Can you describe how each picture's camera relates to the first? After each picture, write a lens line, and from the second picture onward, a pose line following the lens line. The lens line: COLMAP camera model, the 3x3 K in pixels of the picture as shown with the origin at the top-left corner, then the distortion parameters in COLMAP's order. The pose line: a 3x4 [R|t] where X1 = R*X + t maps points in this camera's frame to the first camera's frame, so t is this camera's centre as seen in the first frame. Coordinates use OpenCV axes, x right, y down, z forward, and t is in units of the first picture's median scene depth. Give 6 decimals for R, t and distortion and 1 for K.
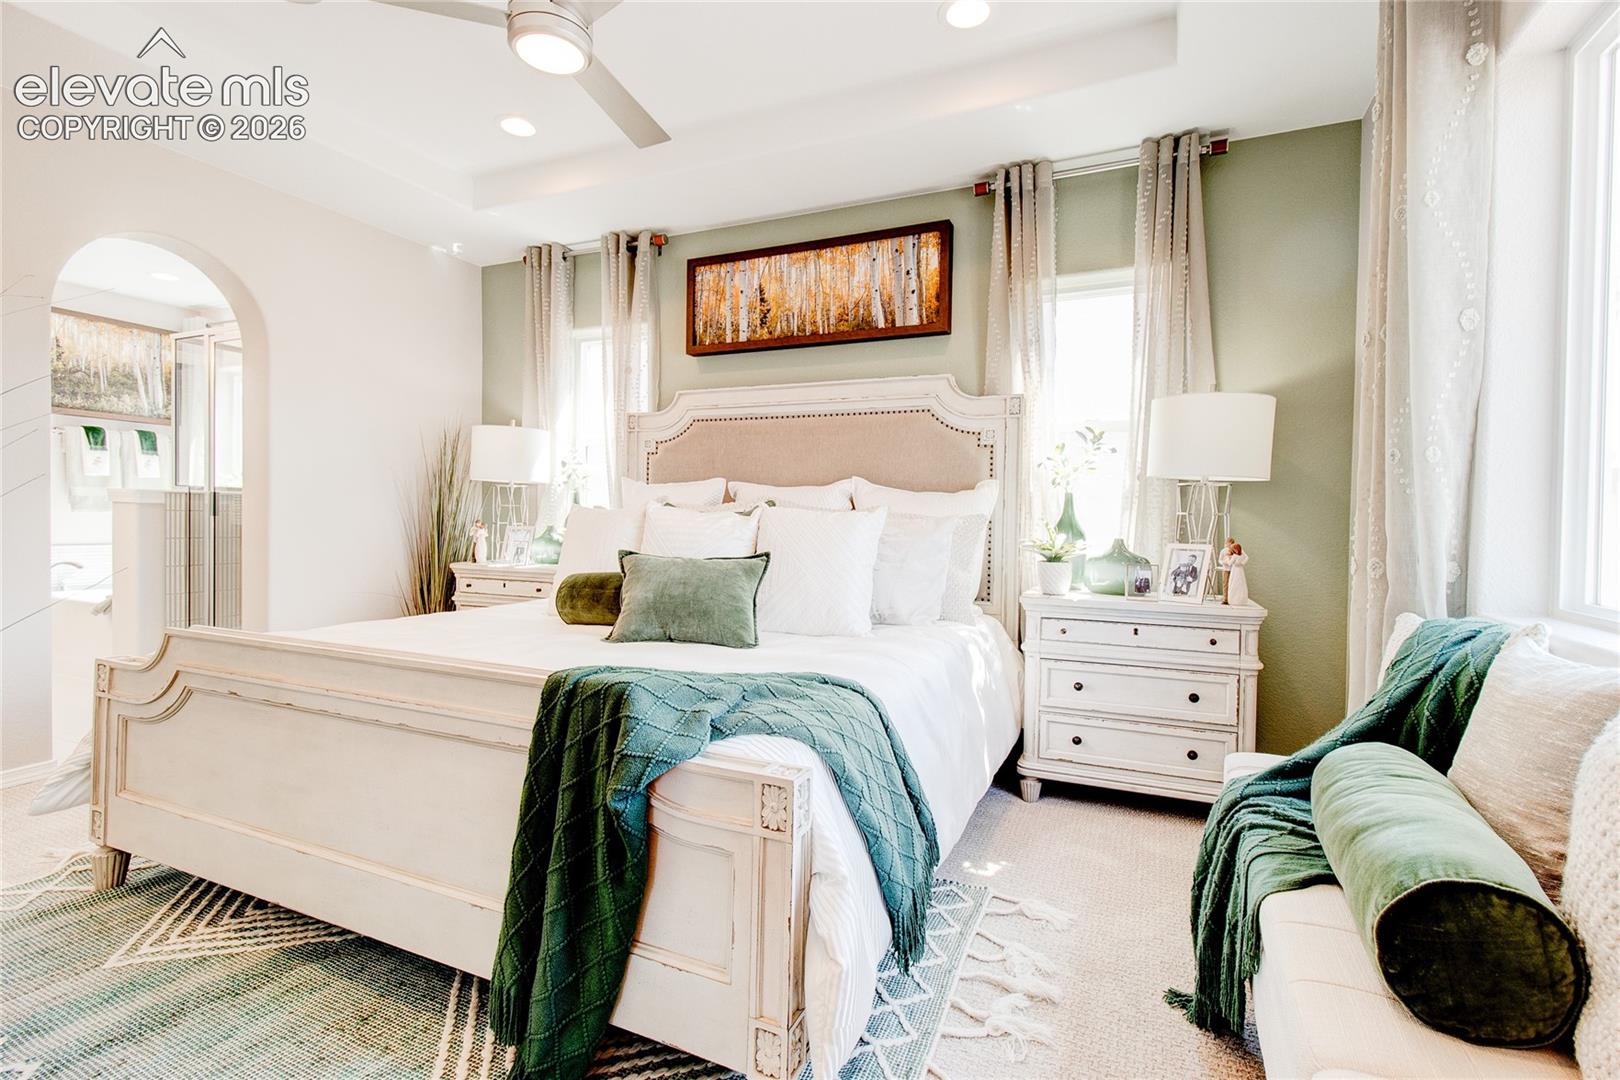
lens RADIAL K [[739.8, 0, 807.7], [0, 739.8, 536.6], [0, 0, 1]] dist [-0.002249, -0.000193]
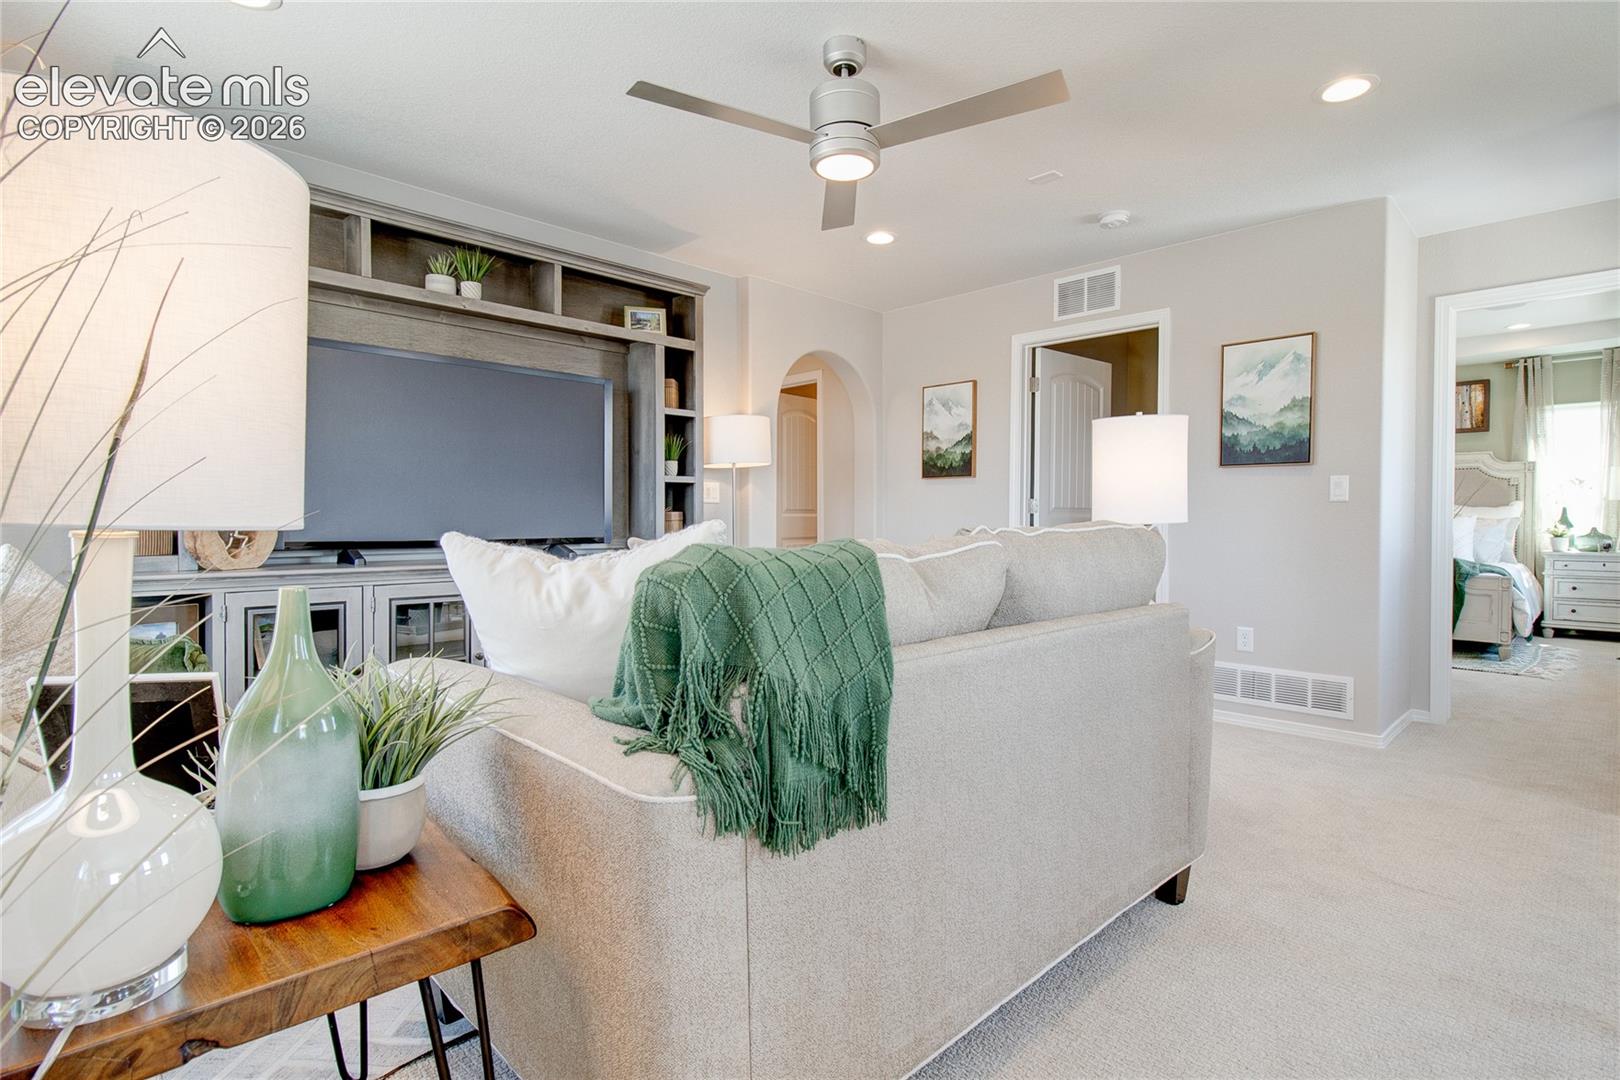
lens RADIAL K [[814.8, 0, 809.2], [0, 814.8, 539.2], [0, 0, 1]] dist [-0.000488, -0.000239]
pose [[0.939927, -0.010894, -0.341202, -0.850243], [0.010715, 0.999940, -0.002408, 0.017830], [0.341207, -0.001392, 0.939987, -1.864087]]
